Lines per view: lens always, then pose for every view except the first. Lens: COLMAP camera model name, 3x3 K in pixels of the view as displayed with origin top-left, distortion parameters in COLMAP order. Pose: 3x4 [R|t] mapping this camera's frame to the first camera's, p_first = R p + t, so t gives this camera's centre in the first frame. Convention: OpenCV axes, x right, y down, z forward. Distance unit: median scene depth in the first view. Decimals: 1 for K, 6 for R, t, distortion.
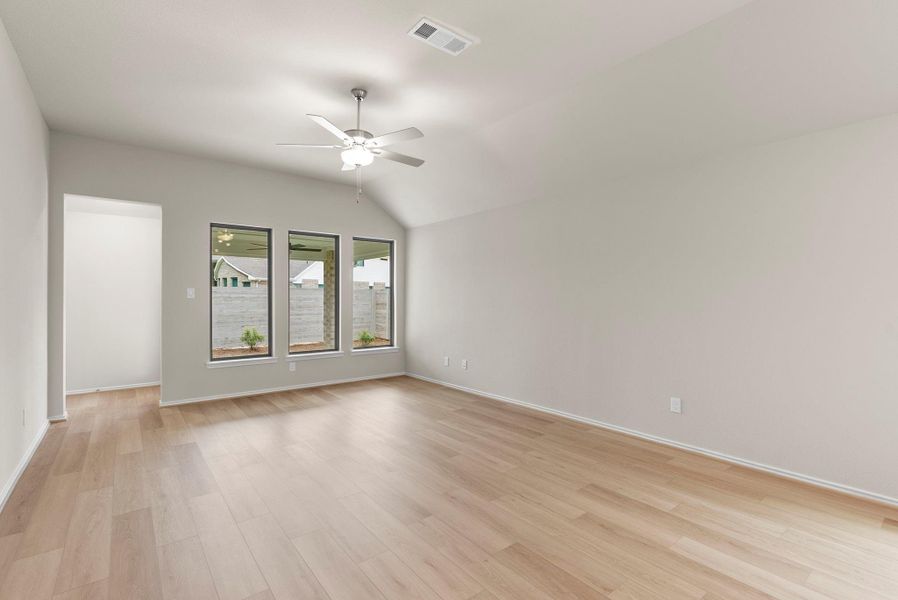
lens RADIAL K [[419.2, 0, 454.4], [0, 419.2, 296.6], [0, 0, 1]] dist [-0.003207, -0.000161]
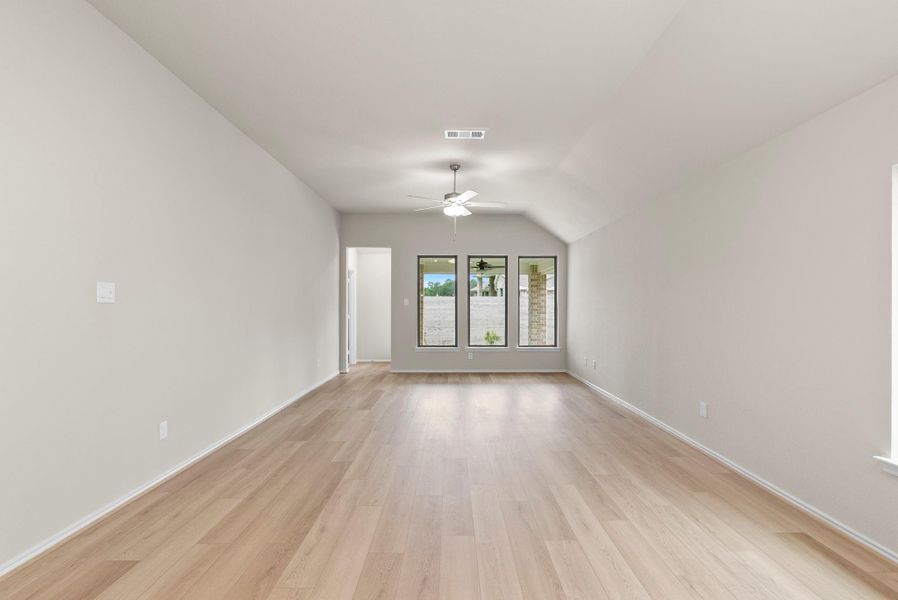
lens RADIAL K [[422.7, 0, 455.3], [0, 422.7, 302.4], [0, 0, 1]] dist [-0.000720, 0.000102]
pose [[0.788424, -0.004106, -0.615118, 0.805602], [0.001676, 0.999988, -0.004527, 0.001962], [0.615130, 0.002538, 0.788422, -0.212373]]
